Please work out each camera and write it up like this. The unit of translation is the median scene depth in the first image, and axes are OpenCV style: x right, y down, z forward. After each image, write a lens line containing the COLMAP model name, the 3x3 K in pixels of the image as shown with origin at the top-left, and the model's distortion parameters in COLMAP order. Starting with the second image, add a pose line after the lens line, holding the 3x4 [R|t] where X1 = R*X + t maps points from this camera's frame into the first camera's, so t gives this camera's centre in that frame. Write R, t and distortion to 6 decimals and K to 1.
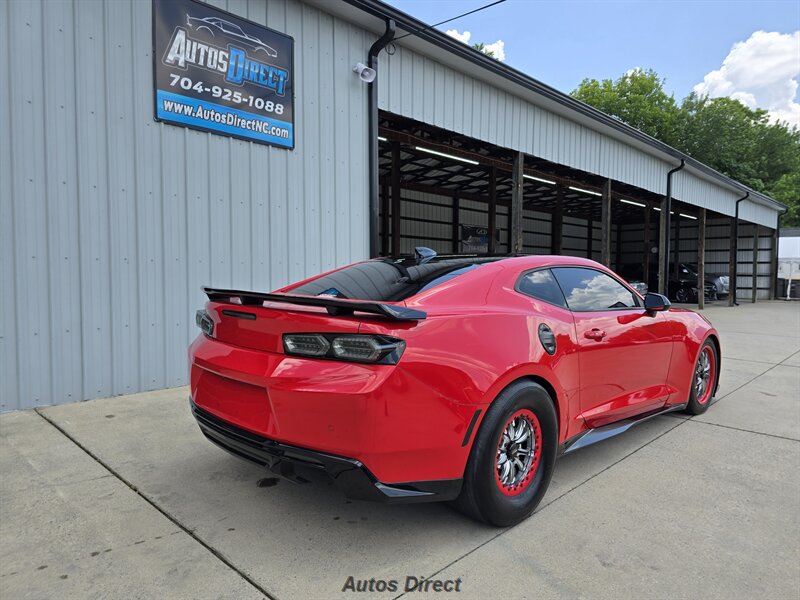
lens RADIAL K [[536.0, 0, 405.3], [0, 536.0, 301.1], [0, 0, 1]] dist [0.075093, -0.072323]
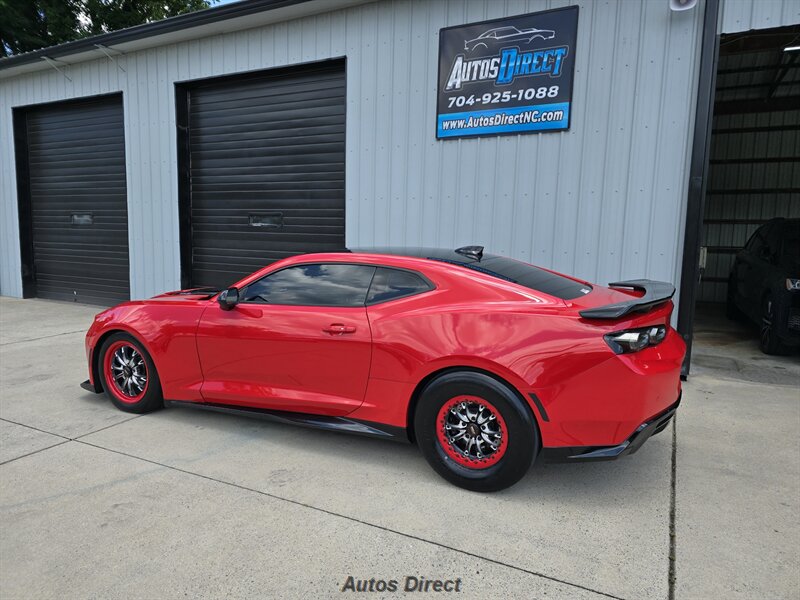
lens RADIAL K [[536.0, 0, 397.3], [0, 536.0, 300.0], [0, 0, 1]] dist [0.075093, -0.072323]
pose [[0.282637, 0.111006, -0.952782, 0.705972], [-0.066111, 0.993174, 0.096100, -0.066099], [0.956946, 0.035828, 0.288047, 0.511155]]
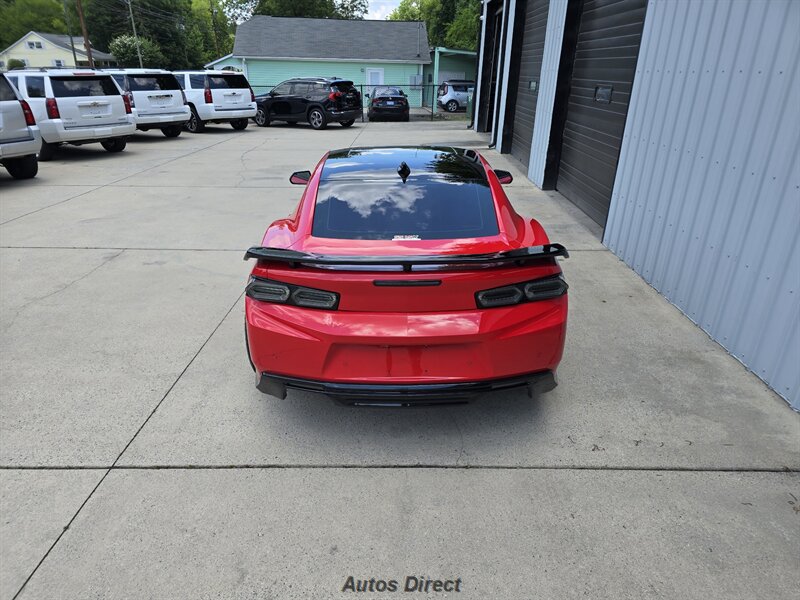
lens RADIAL K [[536.0, 0, 400.0], [0, 536.0, 308.8], [0, 0, 1]] dist [0.075093, -0.072323]
pose [[-0.730647, 0.260161, -0.631246, 0.506815], [-0.056103, 0.898552, 0.435266, -0.195191], [0.680447, 0.353440, -0.641929, 1.270812]]
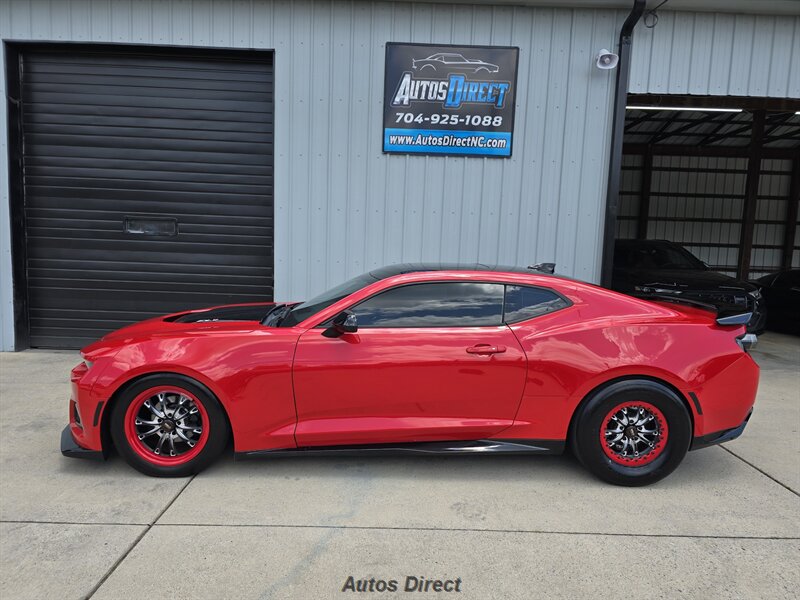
lens RADIAL K [[536.0, 0, 397.6], [0, 536.0, 309.4], [0, 0, 1]] dist [0.075093, -0.072323]
pose [[0.694027, 0.090601, -0.714225, 0.458940], [-0.064393, 0.995886, 0.063759, -0.045660], [0.717063, 0.001740, 0.697006, 0.132484]]
